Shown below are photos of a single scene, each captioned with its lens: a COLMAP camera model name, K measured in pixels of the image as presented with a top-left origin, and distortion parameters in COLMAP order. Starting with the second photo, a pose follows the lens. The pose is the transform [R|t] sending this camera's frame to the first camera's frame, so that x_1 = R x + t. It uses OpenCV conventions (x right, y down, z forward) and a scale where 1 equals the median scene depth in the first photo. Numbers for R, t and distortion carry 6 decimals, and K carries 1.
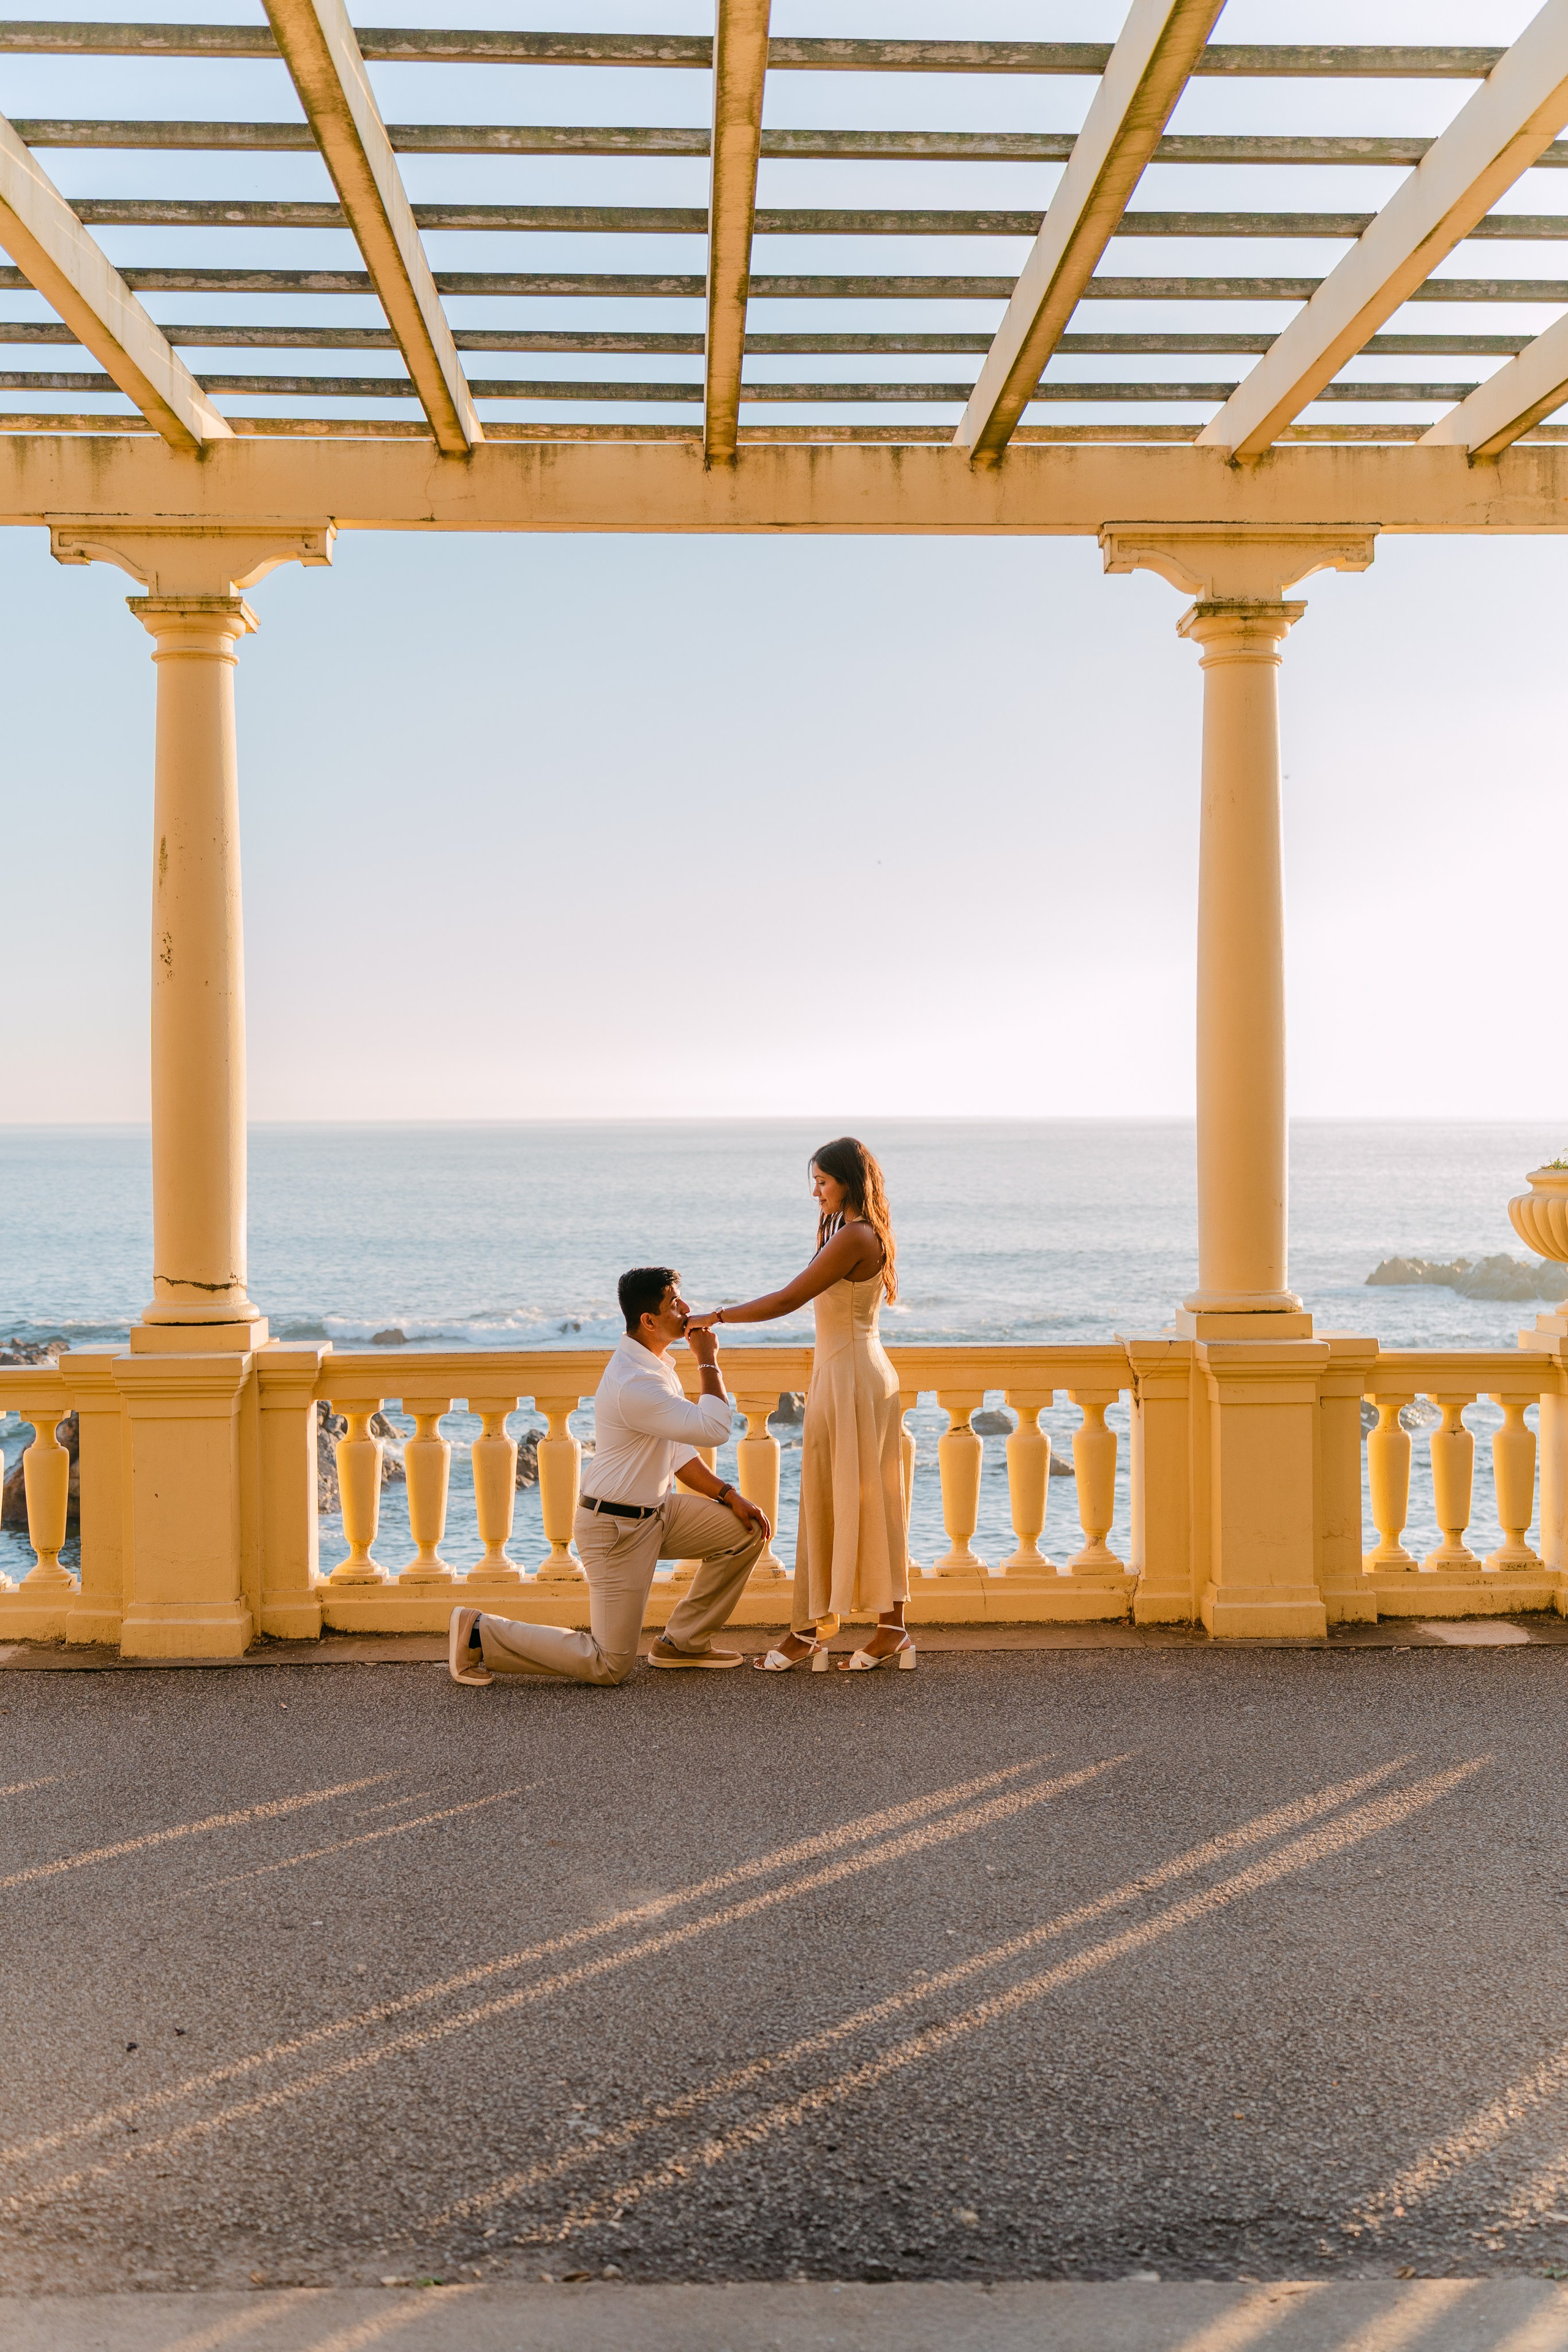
lens RADIAL K [[2758.8, 0, 791.7], [0, 2758.8, 1178.2], [0, 0, 1]] dist [0.083645, 0.000000]
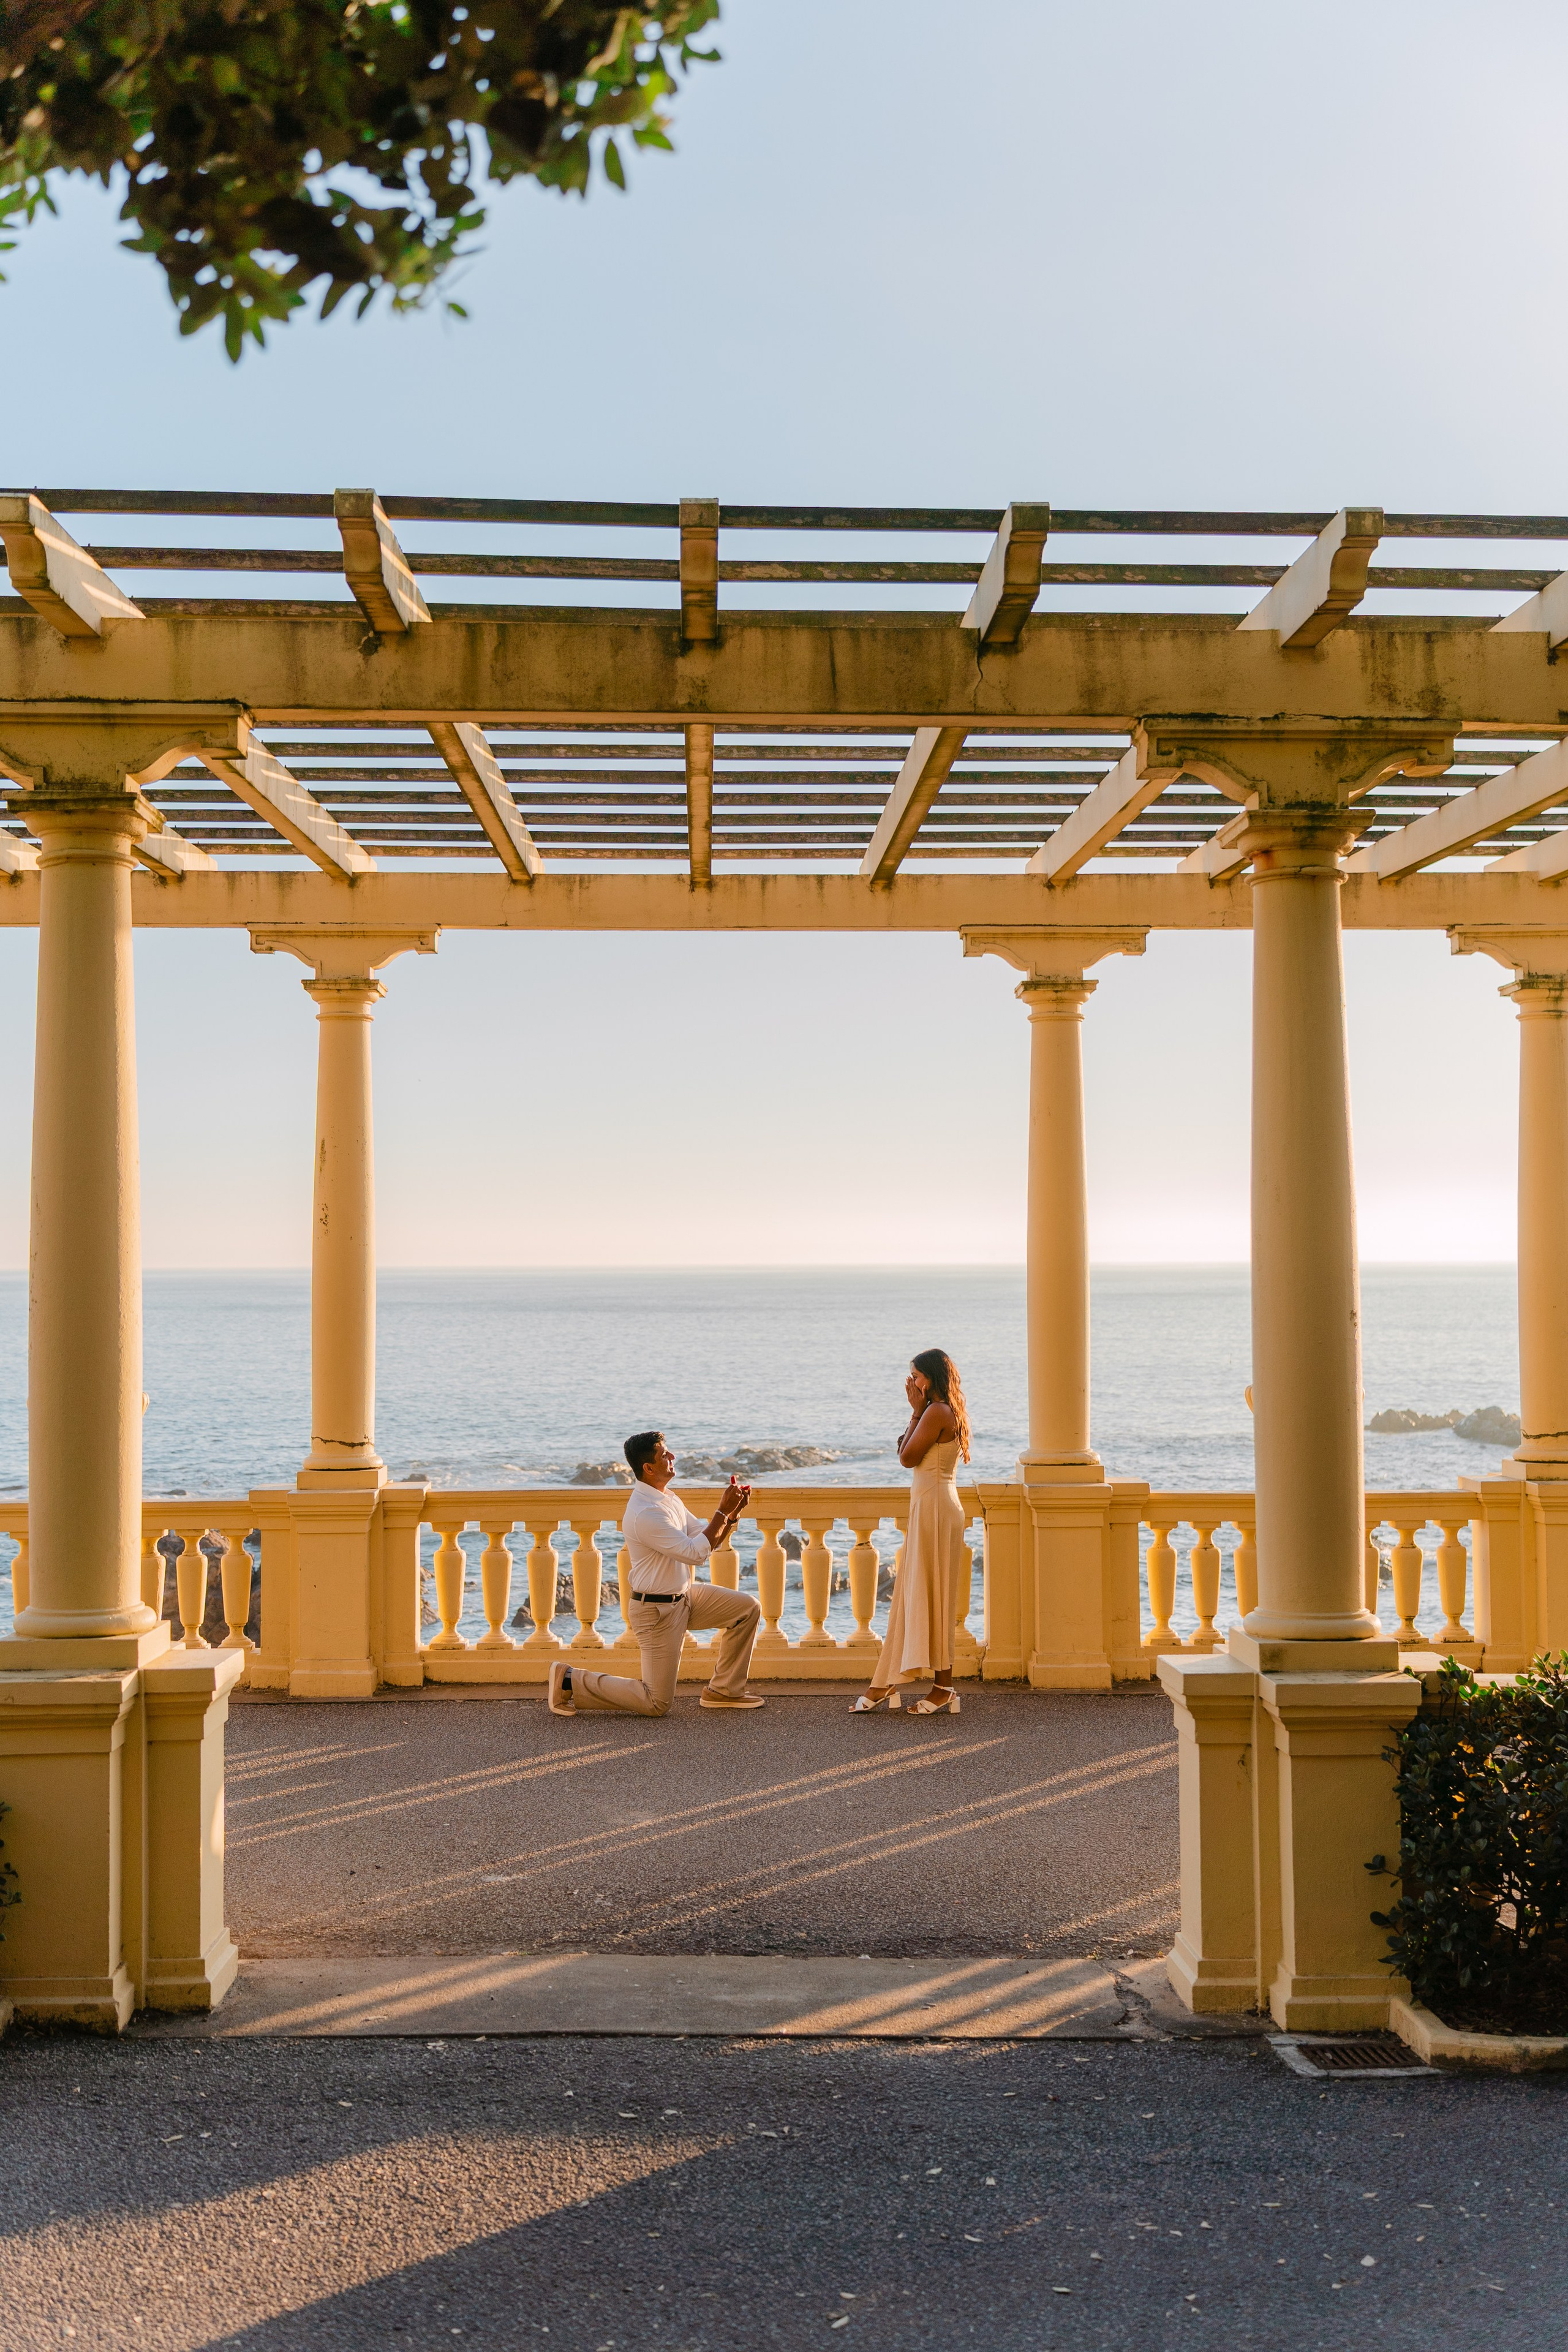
lens RADIAL K [[2758.8, 0, 774.3], [0, 2758.8, 1193.5], [0, 0, 1]] dist [0.083645, 0.000000]
pose [[0.999905, 0.002680, -0.013547, 0.034016], [-0.003320, 0.998869, -0.047440, -0.024662], [0.013404, 0.047481, 0.998782, -0.465675]]
